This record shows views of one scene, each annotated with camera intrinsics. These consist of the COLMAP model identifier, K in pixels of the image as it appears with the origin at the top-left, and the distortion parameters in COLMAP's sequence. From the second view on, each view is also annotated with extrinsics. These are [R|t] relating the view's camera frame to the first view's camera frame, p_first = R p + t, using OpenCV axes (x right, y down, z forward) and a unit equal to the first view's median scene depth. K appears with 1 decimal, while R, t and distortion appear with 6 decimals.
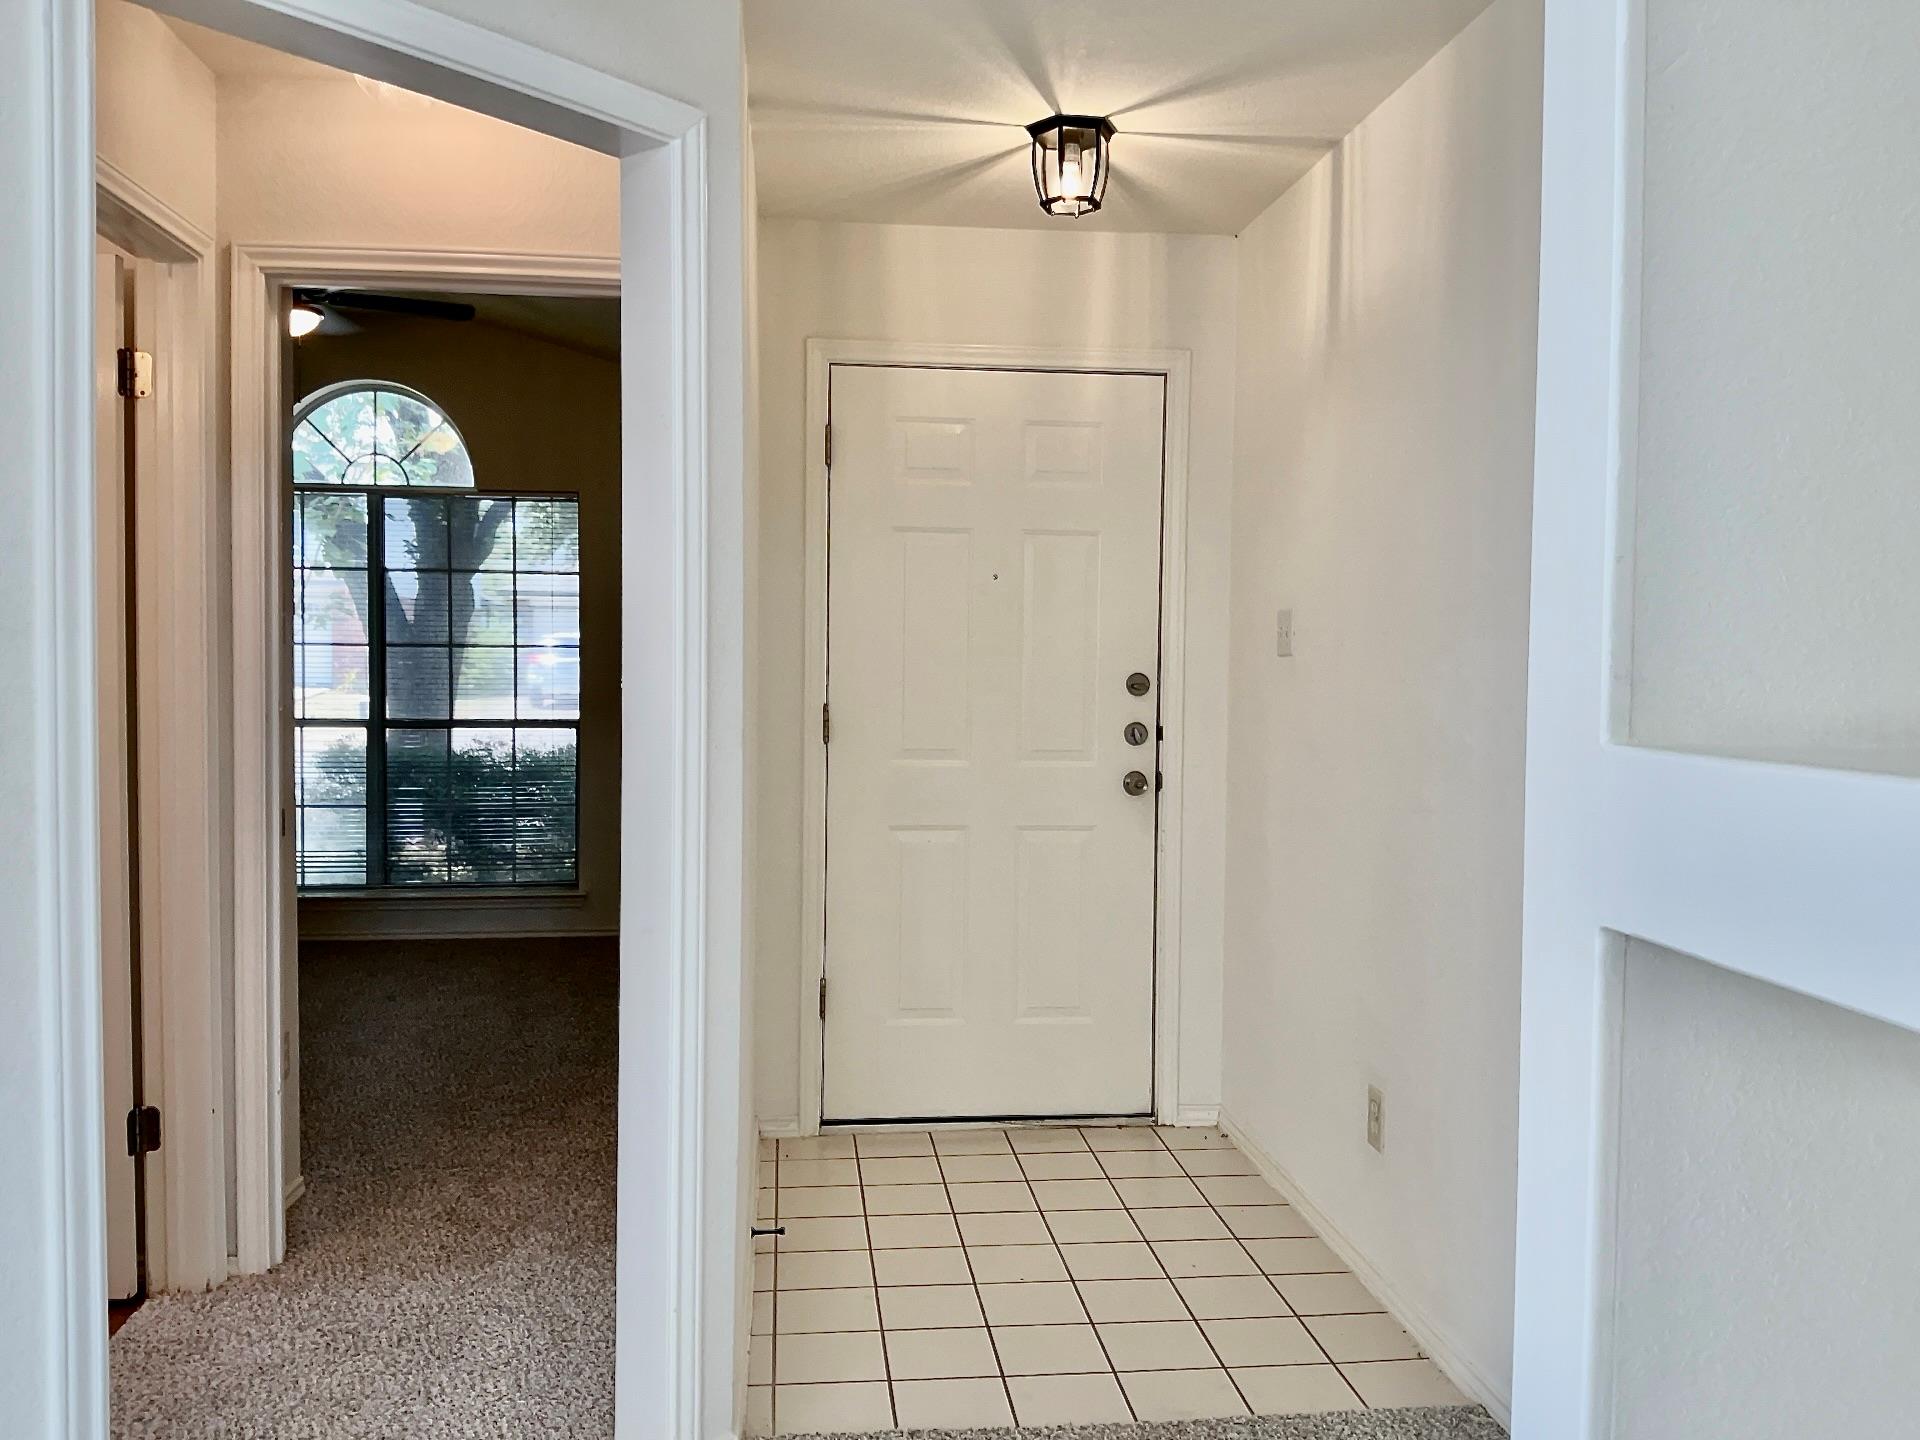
lens RADIAL K [[1625.2, 0, 960.0], [0, 1625.2, 720.0], [0, 0, 1]] dist [0.094690, 0.000828]
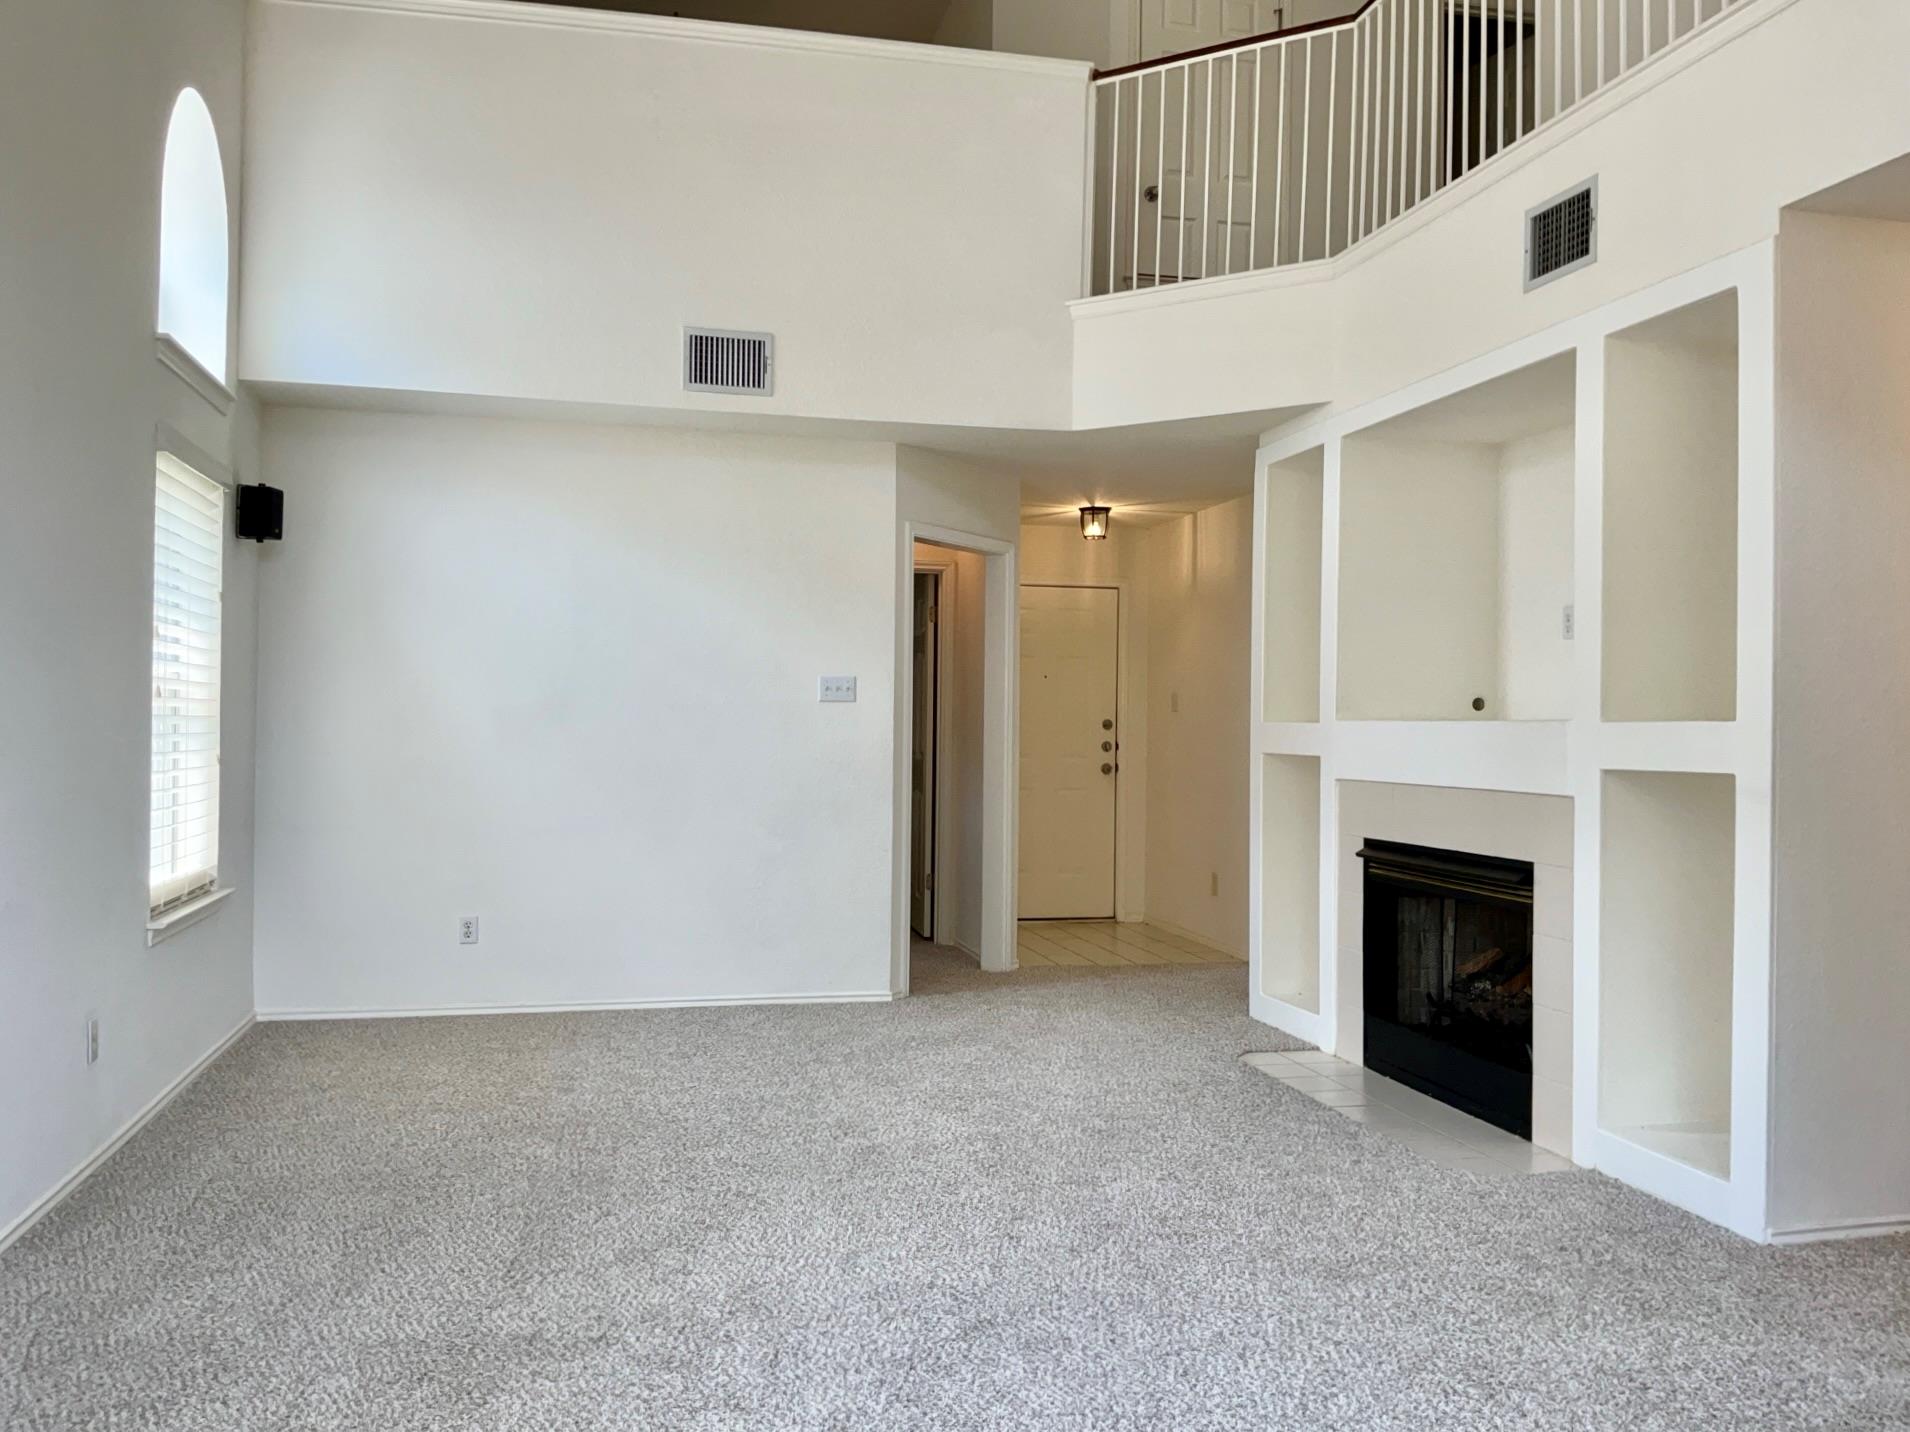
lens RADIAL K [[1616.8, 0, 955.0], [0, 1616.8, 716.0], [0, 0, 1]] dist [0.094690, 0.000828]
pose [[0.993927, 0.001224, 0.110037, -0.346143], [0.003652, 0.999020, -0.044103, 0.063849], [-0.109984, 0.044237, 0.992949, -1.198661]]
